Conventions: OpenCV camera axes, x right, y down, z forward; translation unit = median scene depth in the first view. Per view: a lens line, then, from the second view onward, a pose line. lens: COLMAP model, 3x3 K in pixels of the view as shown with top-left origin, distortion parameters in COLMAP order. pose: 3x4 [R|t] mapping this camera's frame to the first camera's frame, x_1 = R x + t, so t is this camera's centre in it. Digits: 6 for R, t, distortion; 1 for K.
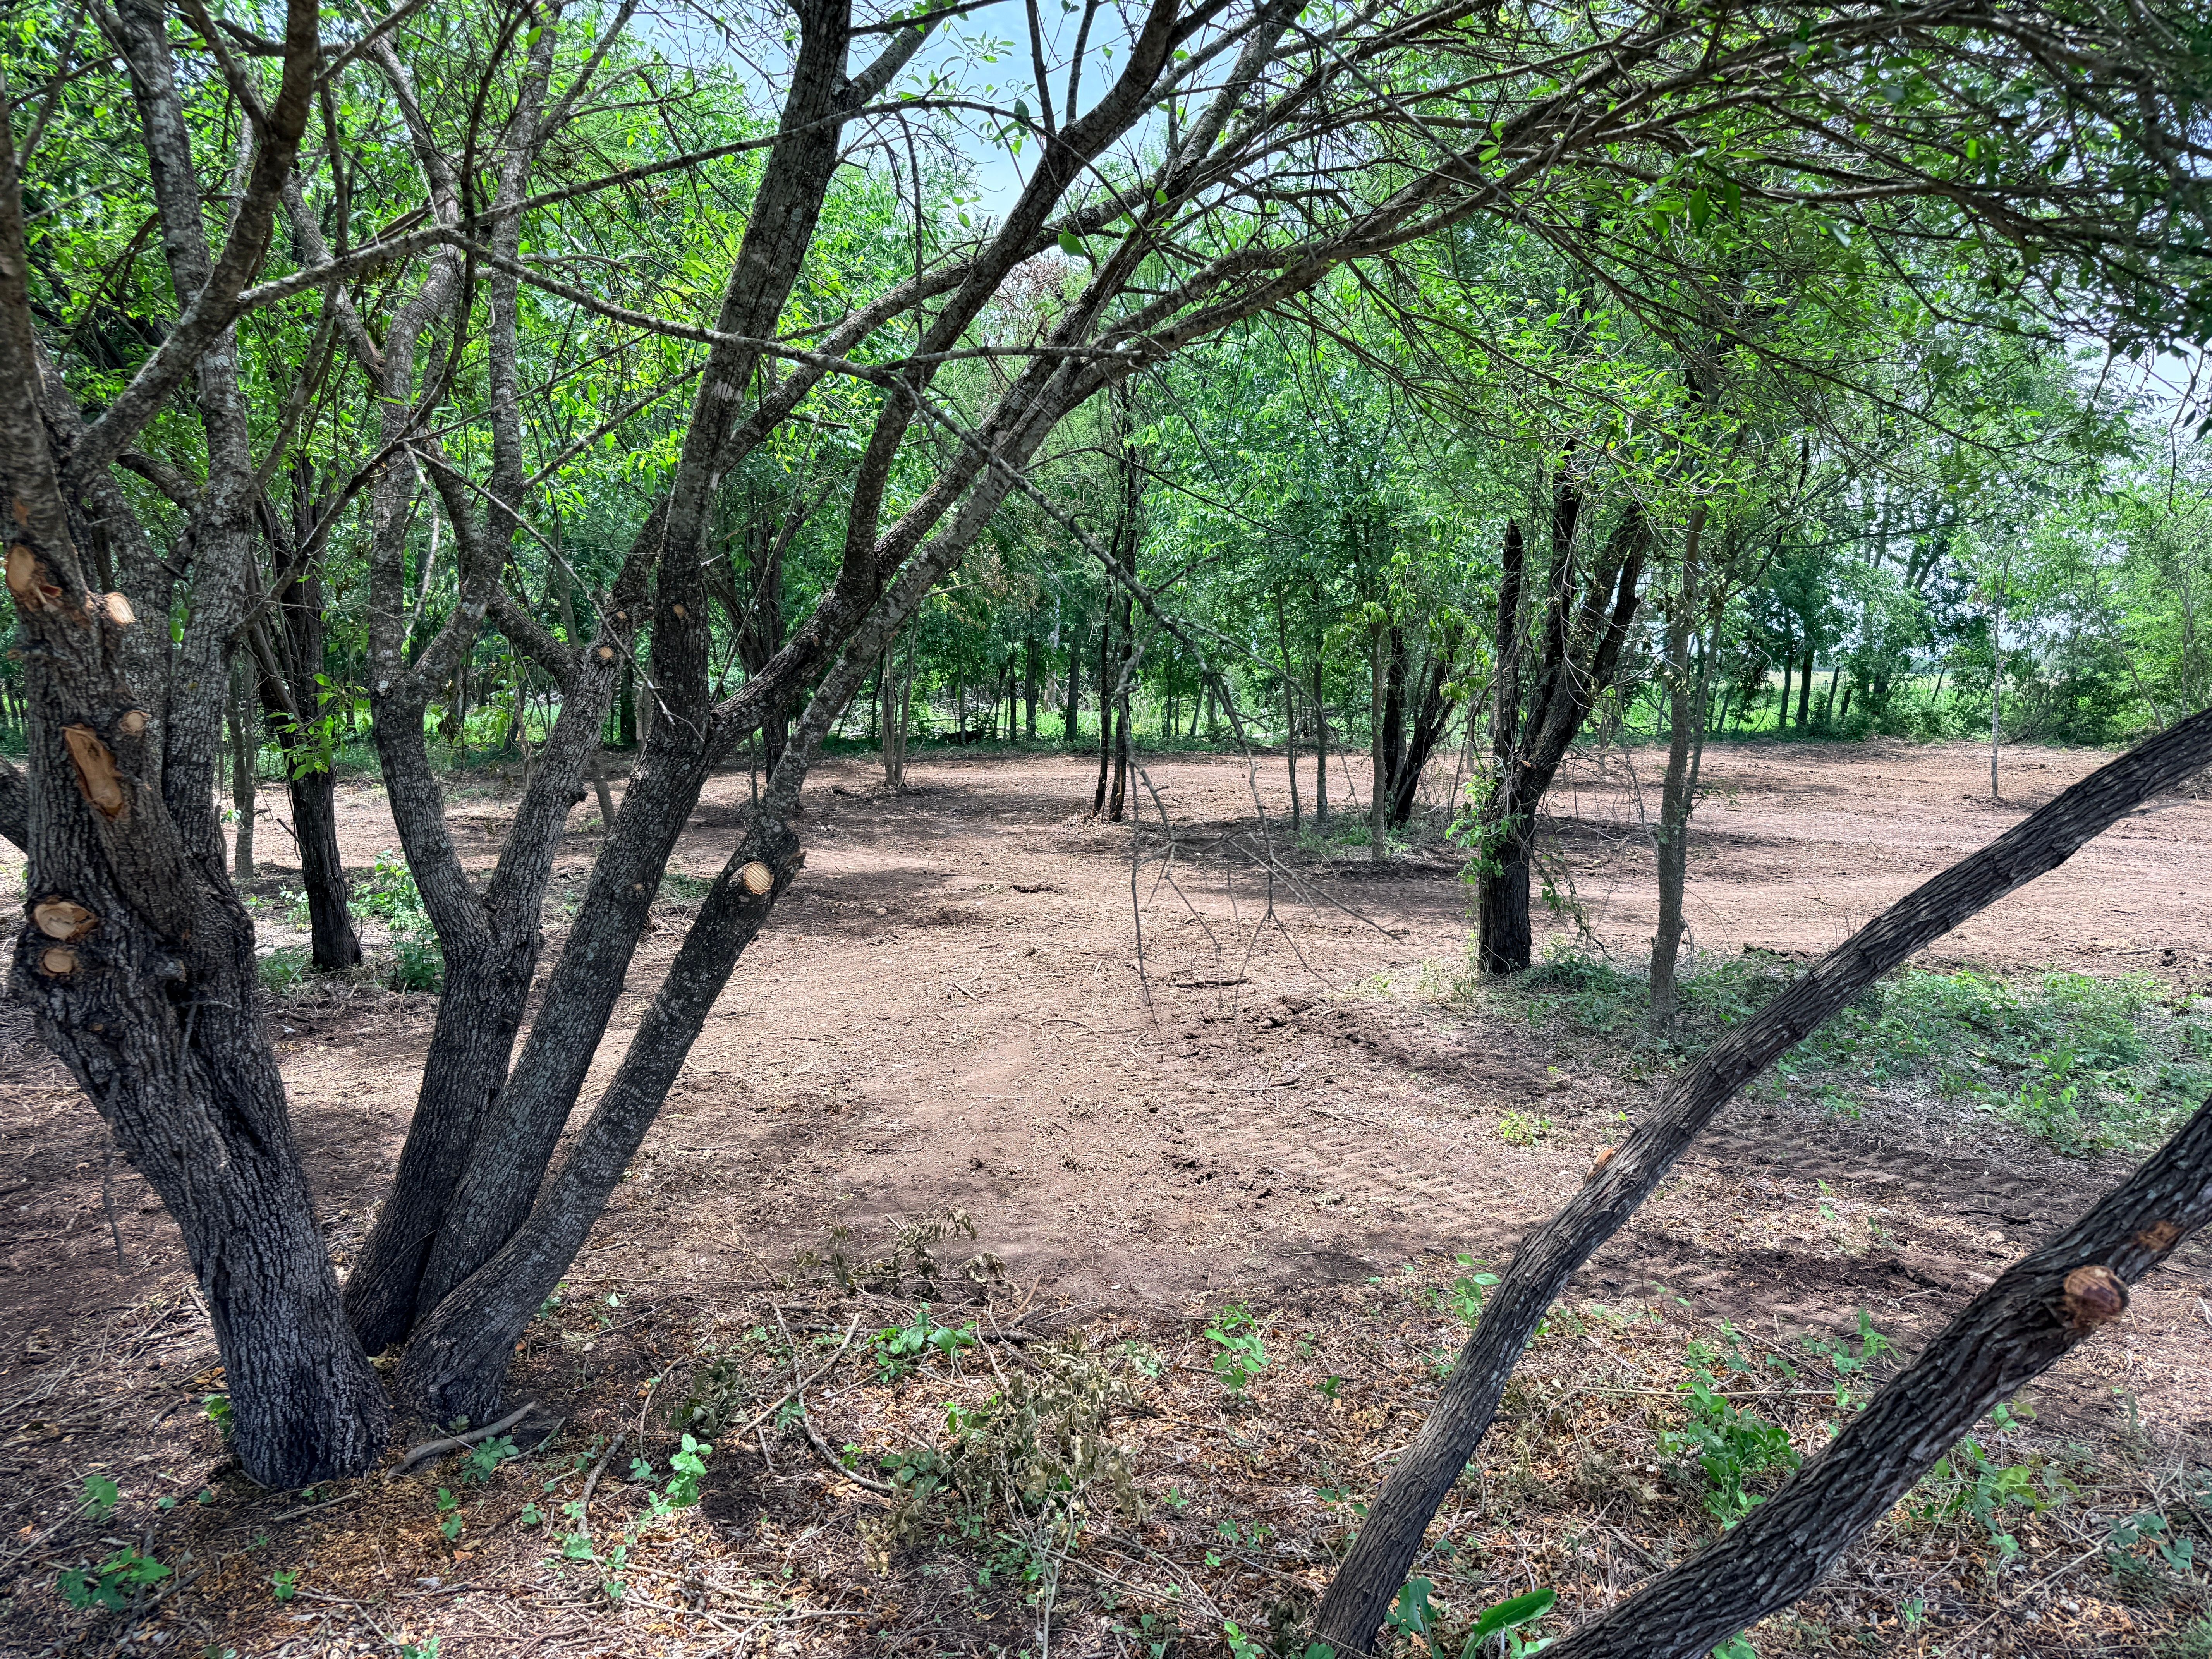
lens RADIAL K [[1534.4, 0, 1112.9], [0, 1534.4, 827.4], [0, 0, 1]] dist [-0.009691, -0.005379]
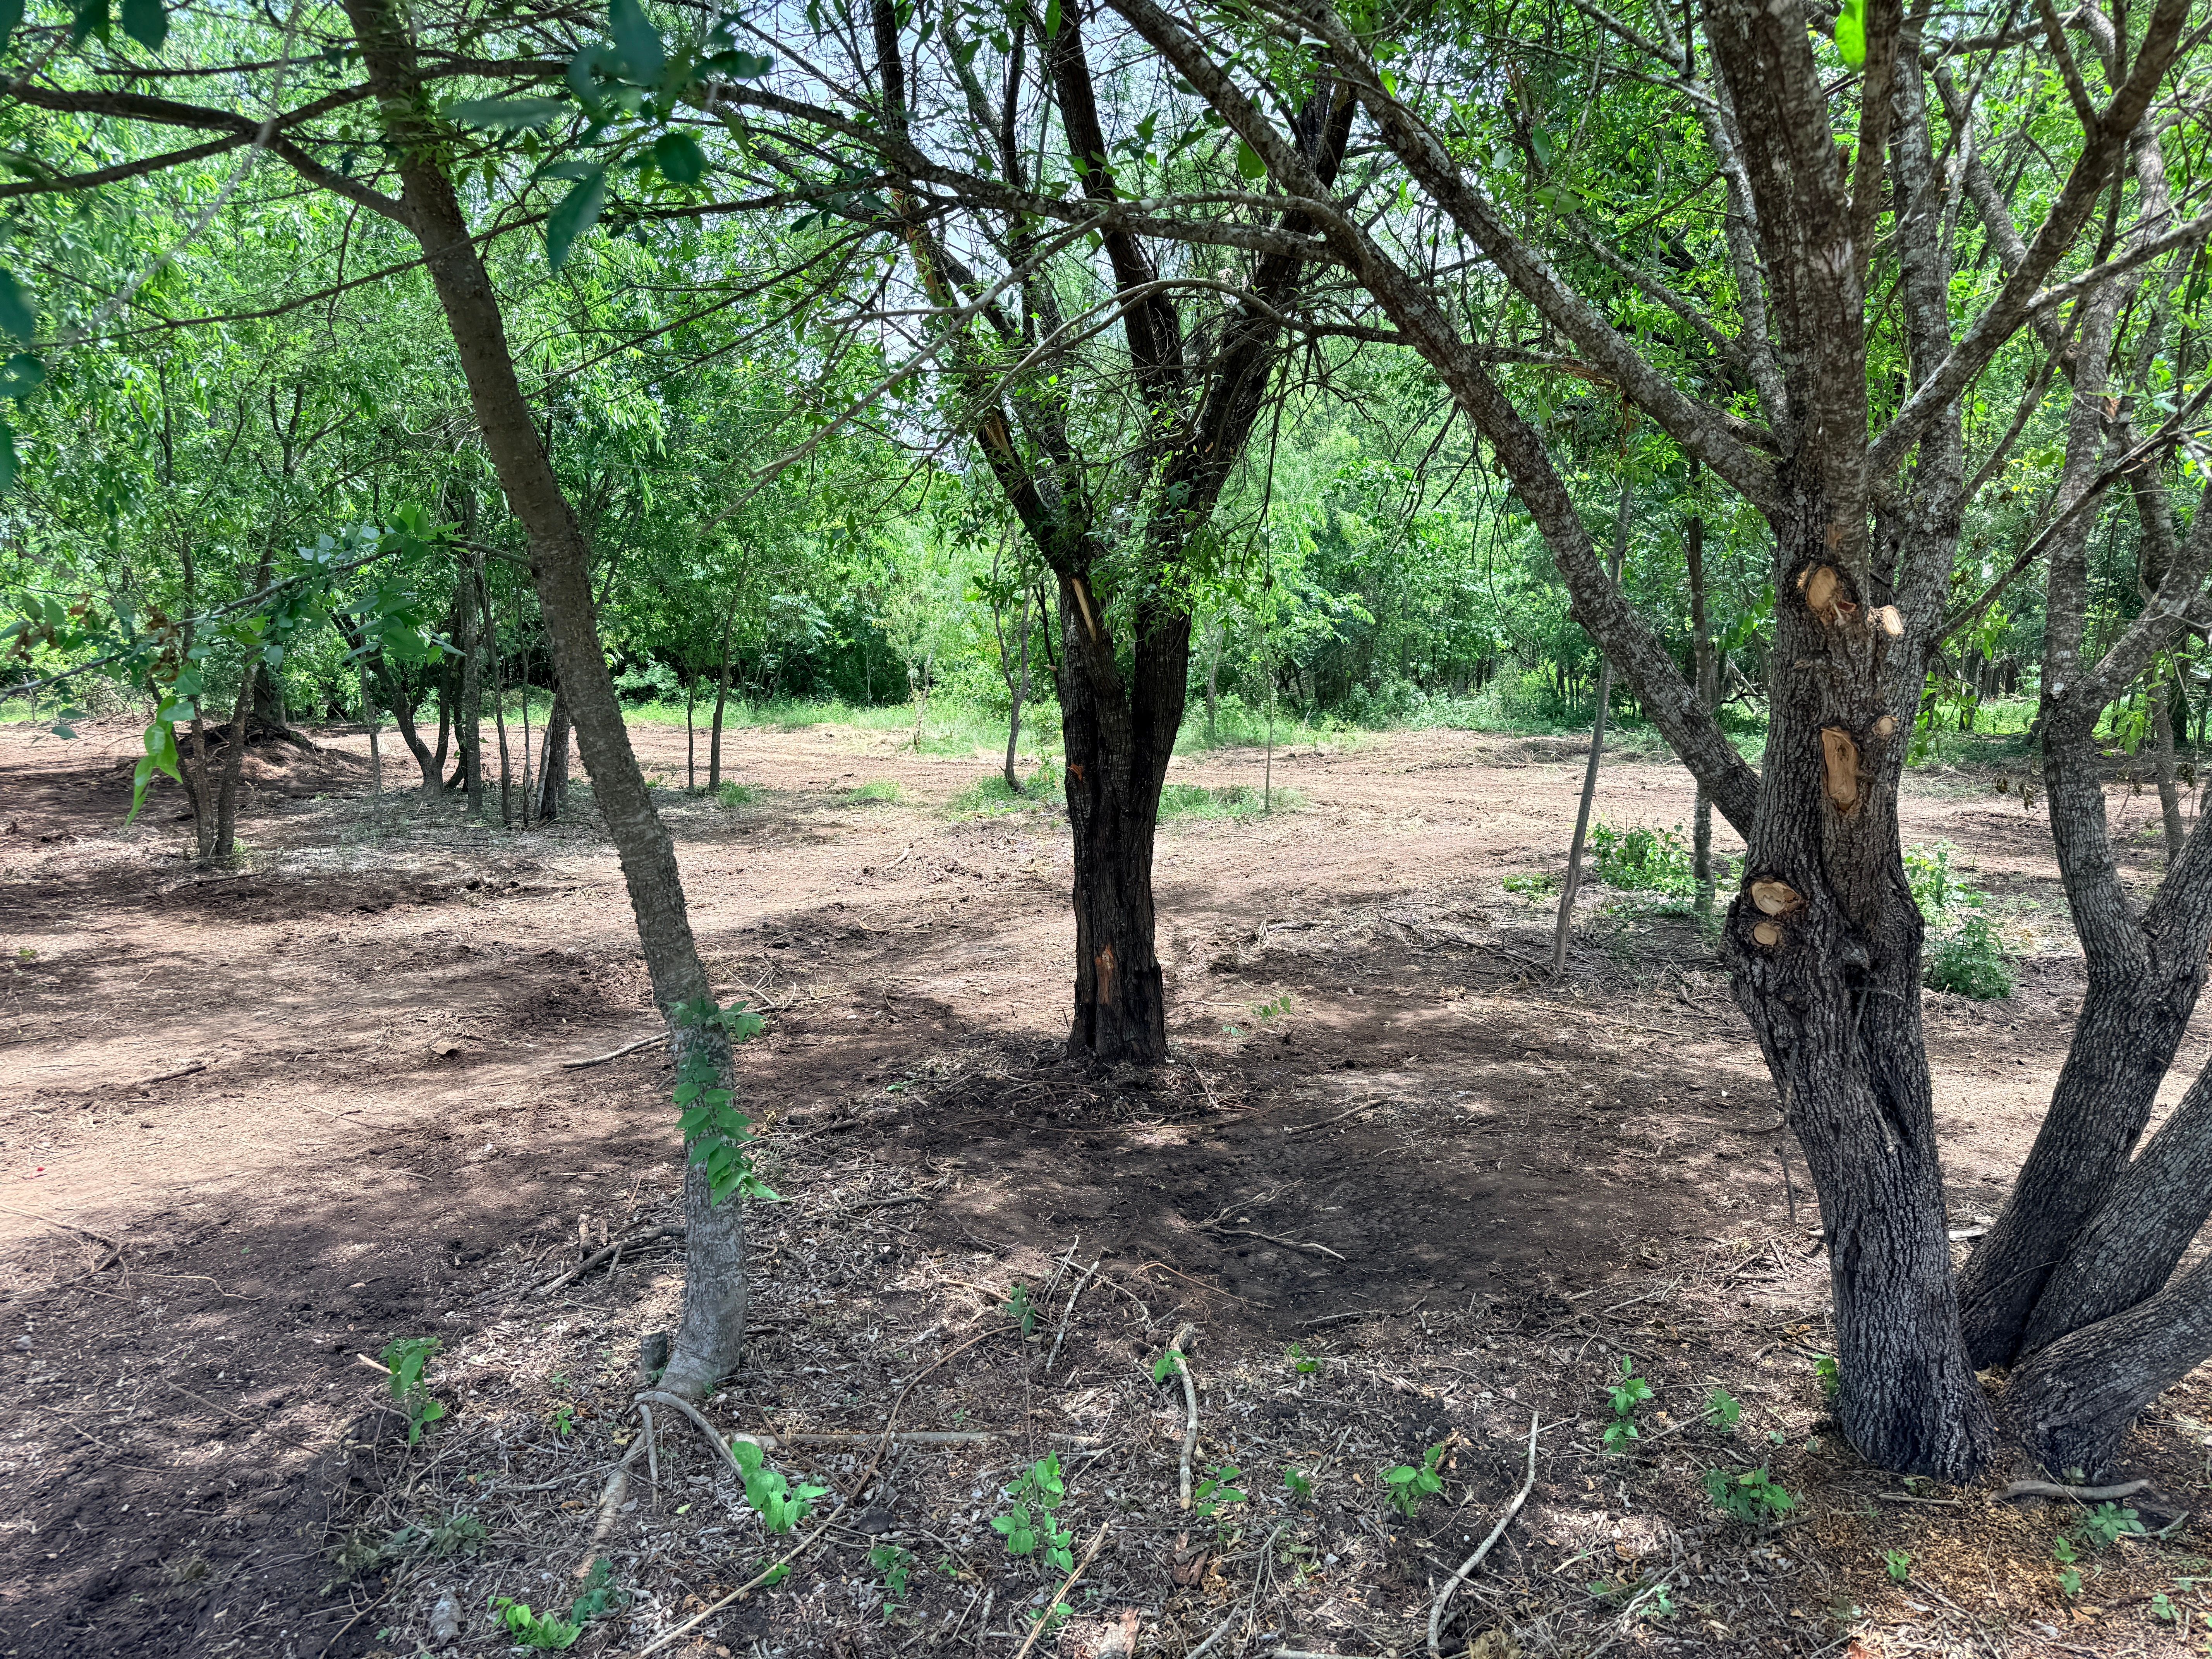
lens RADIAL K [[1534.4, 0, 1113.9], [0, 1534.4, 827.7], [0, 0, 1]] dist [-0.009691, -0.005379]
pose [[0.621082, 0.090434, -0.778511, -0.104410], [-0.081888, 0.995372, 0.050296, -0.006131], [0.779456, 0.032513, 0.625613, -0.064943]]
